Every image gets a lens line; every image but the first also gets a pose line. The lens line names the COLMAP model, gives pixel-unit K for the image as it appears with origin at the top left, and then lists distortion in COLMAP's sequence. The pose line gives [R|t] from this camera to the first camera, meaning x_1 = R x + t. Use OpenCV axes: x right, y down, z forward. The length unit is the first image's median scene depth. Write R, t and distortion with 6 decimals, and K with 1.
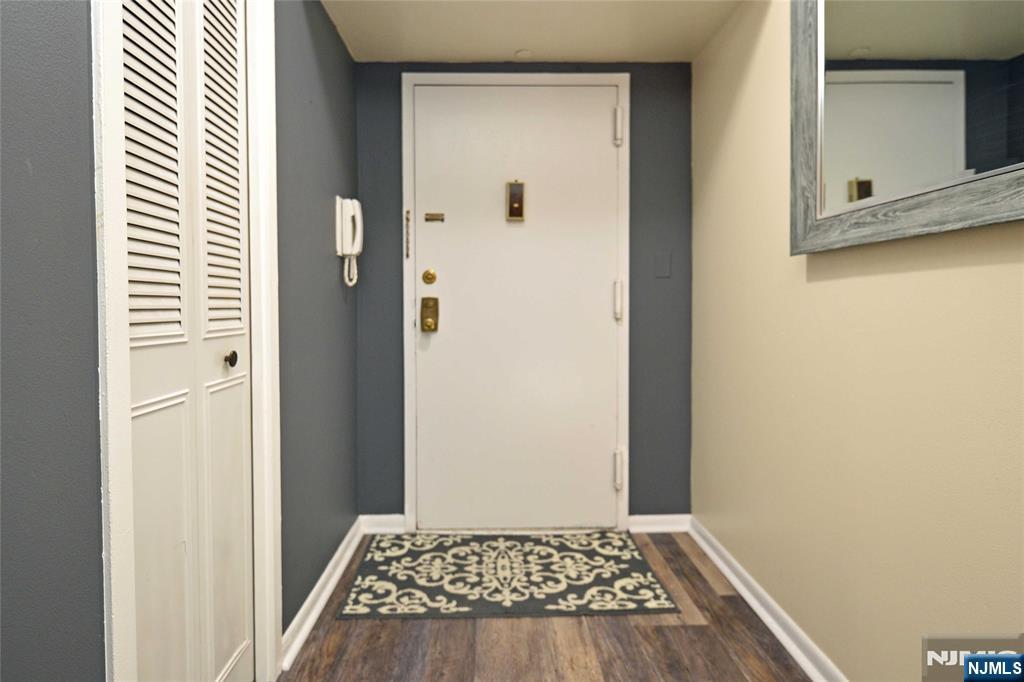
lens RADIAL K [[564.5, 0, 513.9], [0, 564.5, 319.4], [0, 0, 1]] dist [-0.000491, -0.001521]
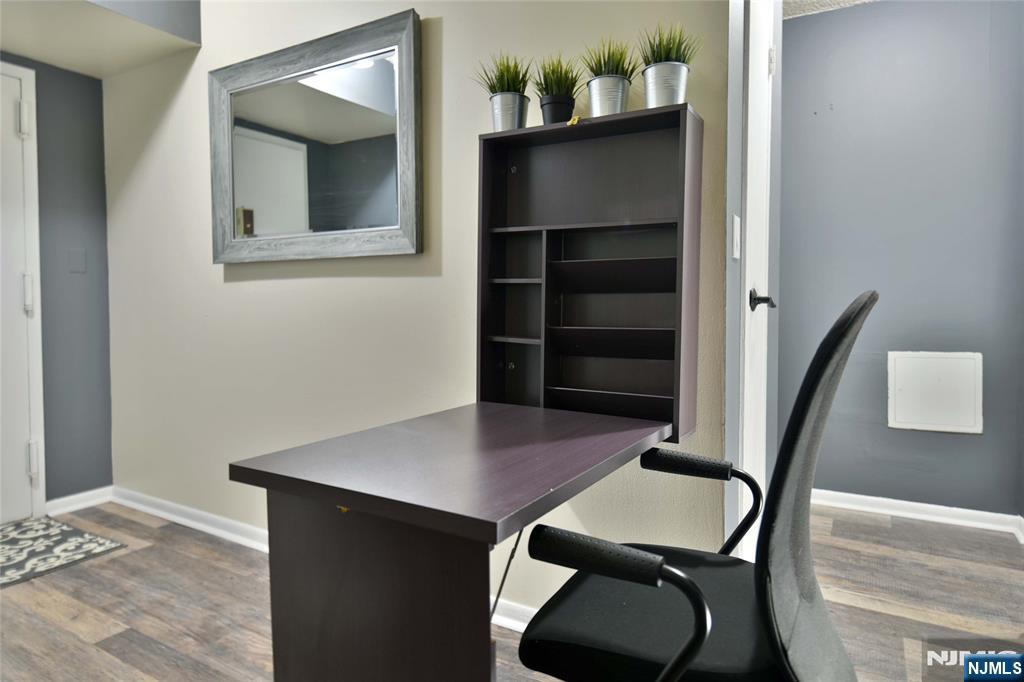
lens RADIAL K [[564.5, 0, 513.9], [0, 564.5, 319.4], [0, 0, 1]] dist [-0.000491, -0.001521]
pose [[0.516283, -0.015940, 0.856269, -0.290396], [0.017875, 0.999810, 0.007835, 0.026914], [-0.856231, 0.011261, 0.516470, -0.336047]]
